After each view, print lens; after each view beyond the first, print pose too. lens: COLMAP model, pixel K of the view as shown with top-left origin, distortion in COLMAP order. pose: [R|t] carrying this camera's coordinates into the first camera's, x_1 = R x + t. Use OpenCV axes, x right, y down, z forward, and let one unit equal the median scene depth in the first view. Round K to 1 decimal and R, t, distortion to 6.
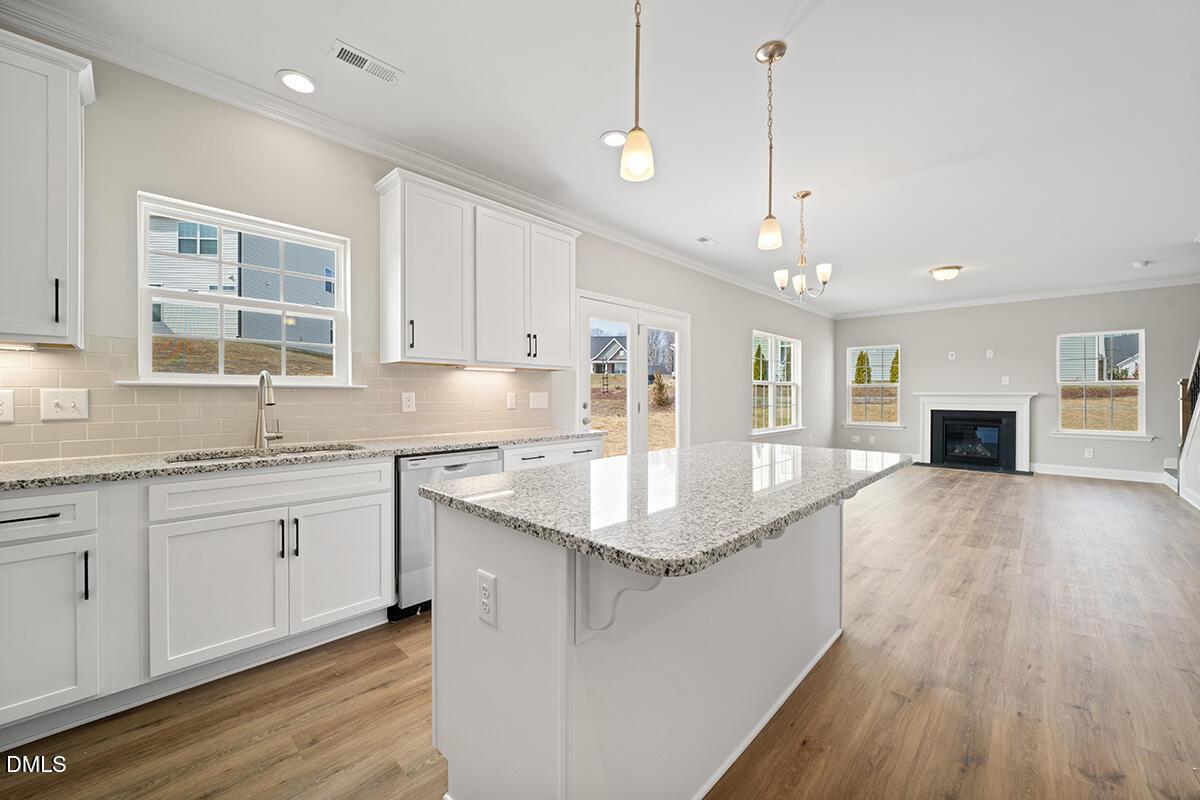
lens RADIAL K [[462.0, 0, 613.7], [0, 462.0, 394.5], [0, 0, 1]] dist [-0.001713, -0.000177]
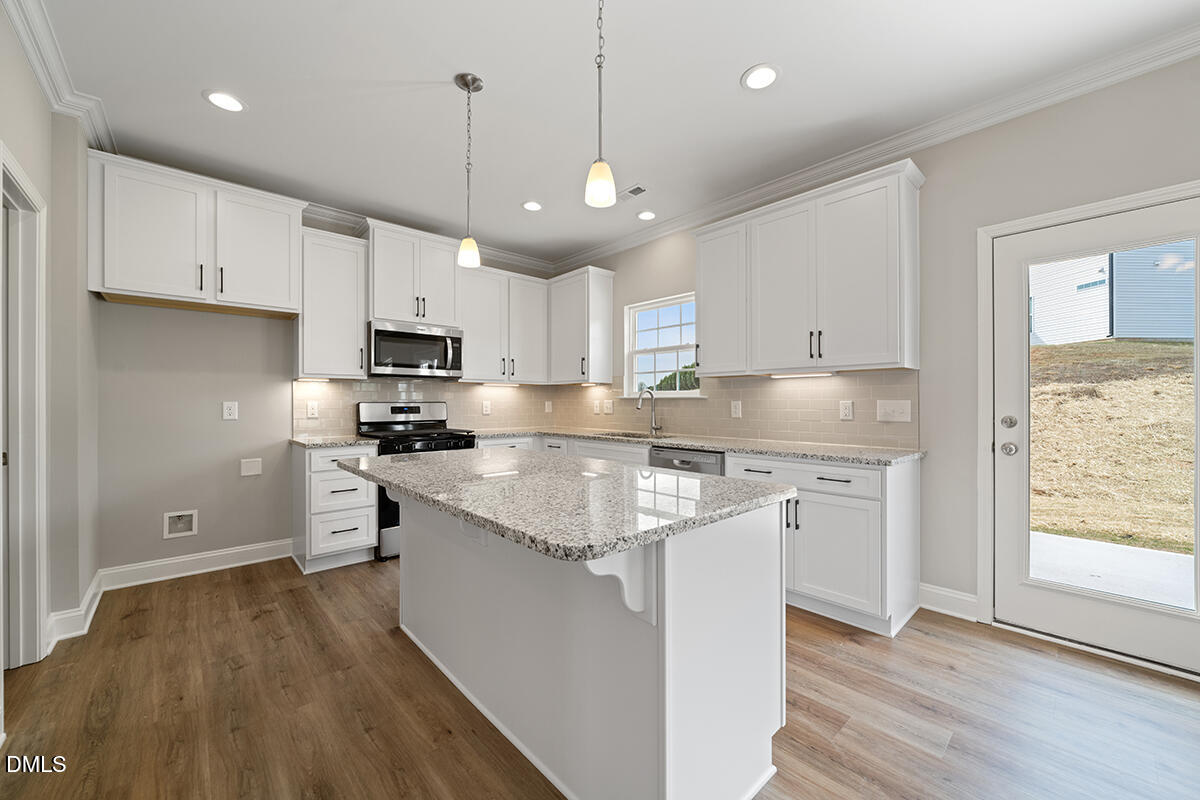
lens RADIAL K [[457.9, 0, 611.3], [0, 457.9, 404.9], [0, 0, 1]] dist [-0.006118, 0.000613]
pose [[-0.062443, 0.004076, -0.998040, 0.335314], [0.003133, 0.999988, 0.003888, -0.000083], [0.998044, -0.002884, -0.062455, 0.336509]]
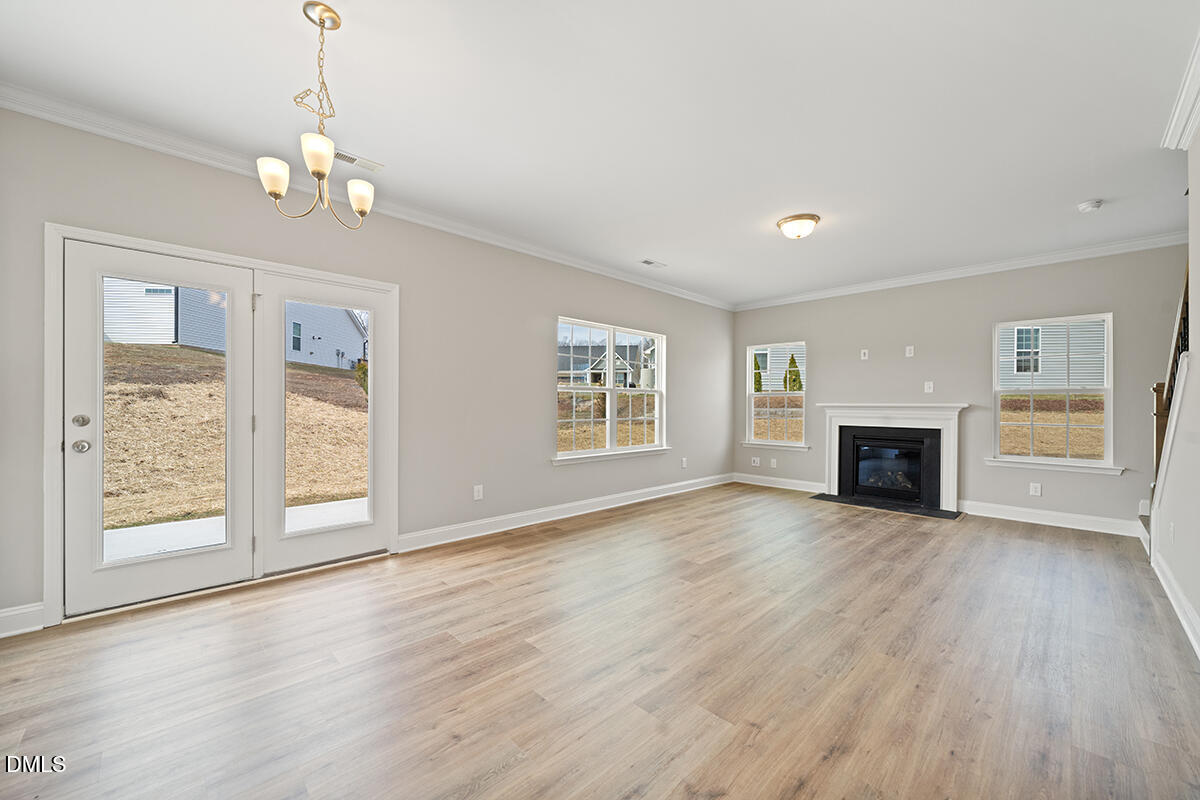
lens RADIAL K [[457.9, 0, 611.3], [0, 457.9, 404.9], [0, 0, 1]] dist [-0.006118, 0.000613]
pose [[0.999249, 0.005490, -0.038351, 0.403995], [-0.005465, 0.999985, 0.000766, 0.000149], [0.038354, -0.000556, 0.999264, 0.272764]]
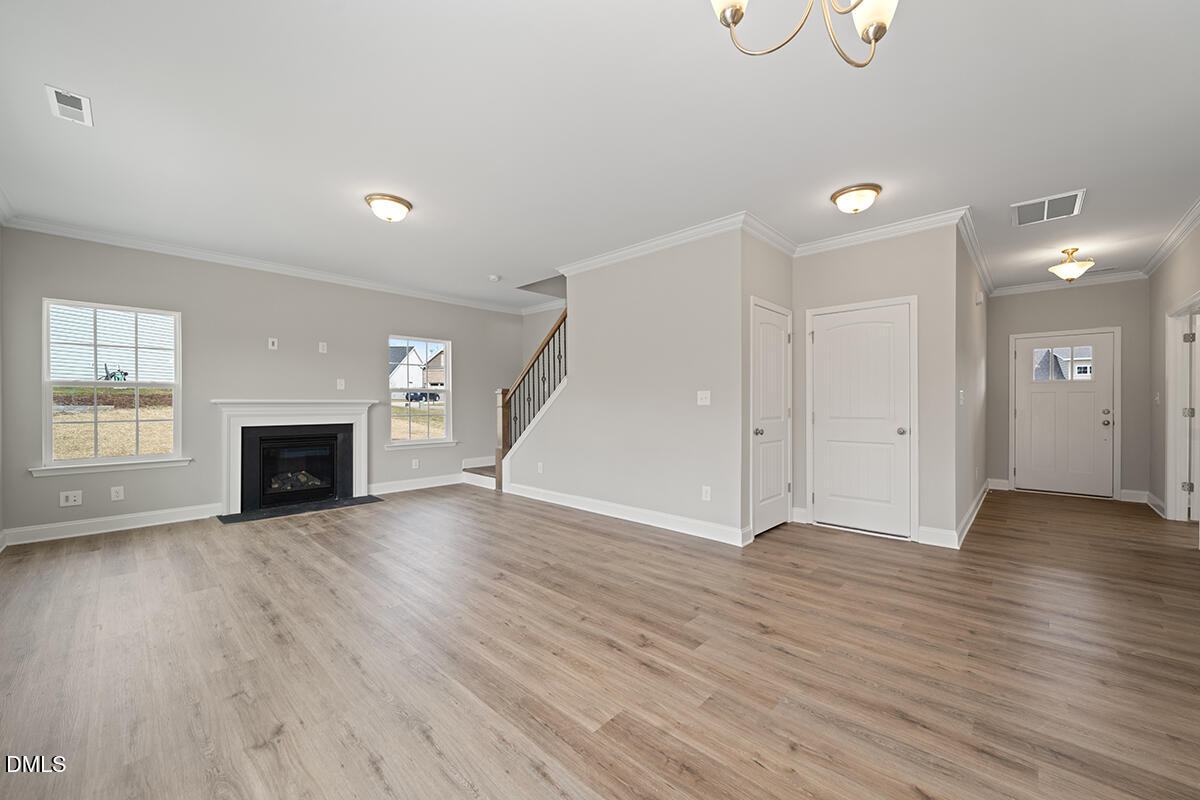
lens RADIAL K [[457.9, 0, 611.3], [0, 457.9, 404.9], [0, 0, 1]] dist [-0.006118, 0.000613]
pose [[-0.008129, -0.004794, 0.999955, 0.083643], [-0.000113, 0.999989, 0.004793, 0.000542], [-0.999967, -0.000074, -0.008130, 0.604387]]
